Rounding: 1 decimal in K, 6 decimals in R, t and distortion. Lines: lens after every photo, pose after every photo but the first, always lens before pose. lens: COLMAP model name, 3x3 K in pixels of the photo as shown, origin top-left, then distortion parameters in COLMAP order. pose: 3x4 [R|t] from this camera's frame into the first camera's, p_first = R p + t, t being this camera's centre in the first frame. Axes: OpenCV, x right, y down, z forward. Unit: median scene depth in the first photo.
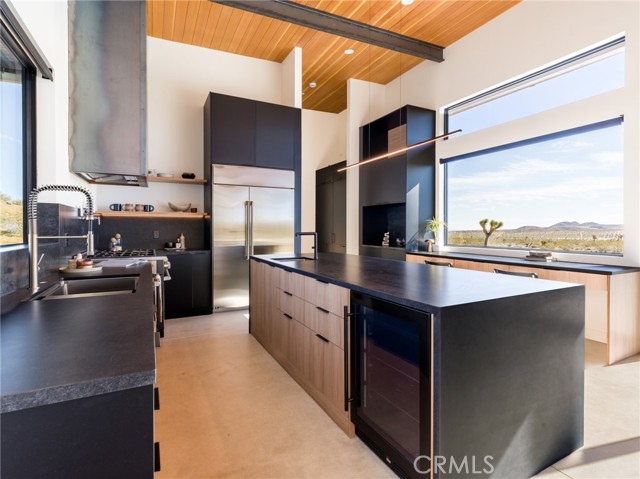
lens RADIAL K [[332.4, 0, 335.0], [0, 332.4, 230.2], [0, 0, 1]] dist [0.004927, 0.002849]
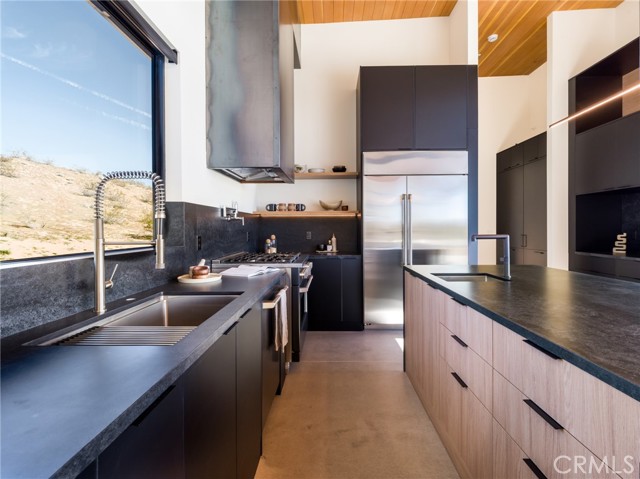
lens RADIAL K [[332.4, 0, 334.8], [0, 332.4, 229.0], [0, 0, 1]] dist [0.004927, 0.002849]
pose [[0.878892, -0.004378, -0.477001, -0.030710], [0.003330, 0.999990, -0.003041, -0.002509], [0.477009, 0.001084, 0.878898, 0.219876]]
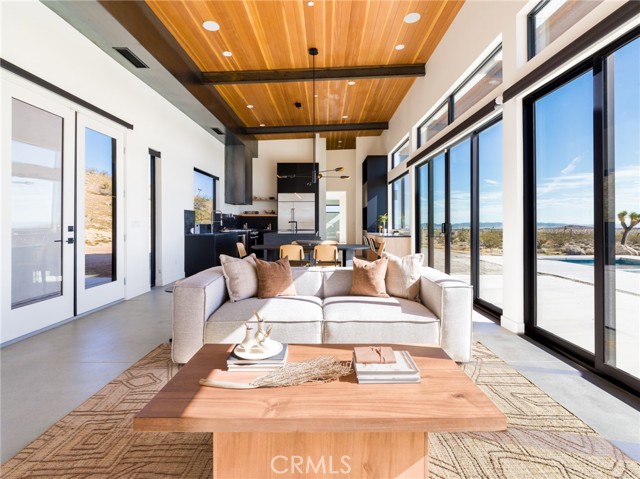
lens RADIAL K [[332.4, 0, 326.7], [0, 332.4, 219.6], [0, 0, 1]] dist [0.004927, 0.002849]
pose [[0.881831, -0.007903, -0.471499, 0.980473], [-0.000508, 0.999843, -0.017708, 0.026726], [0.471565, 0.015855, 0.881689, -0.848257]]
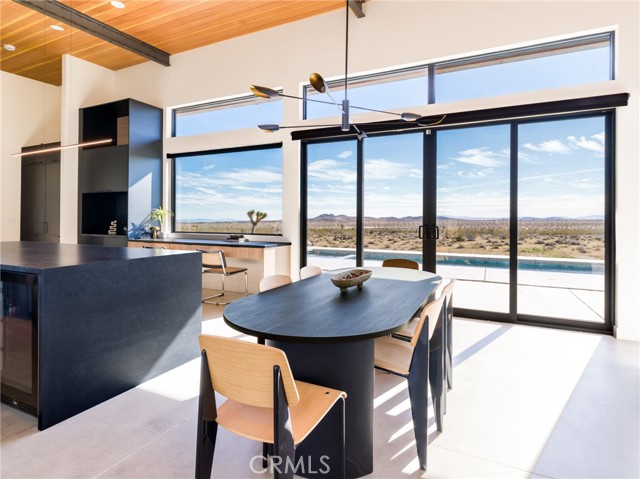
lens RADIAL K [[332.4, 0, 337.2], [0, 332.4, 217.5], [0, 0, 1]] dist [0.004927, 0.002849]
pose [[0.804980, 0.008364, 0.593243, 0.133071], [-0.002853, 0.999944, -0.010227, 0.006689], [-0.593295, 0.006540, 0.804958, -0.245676]]
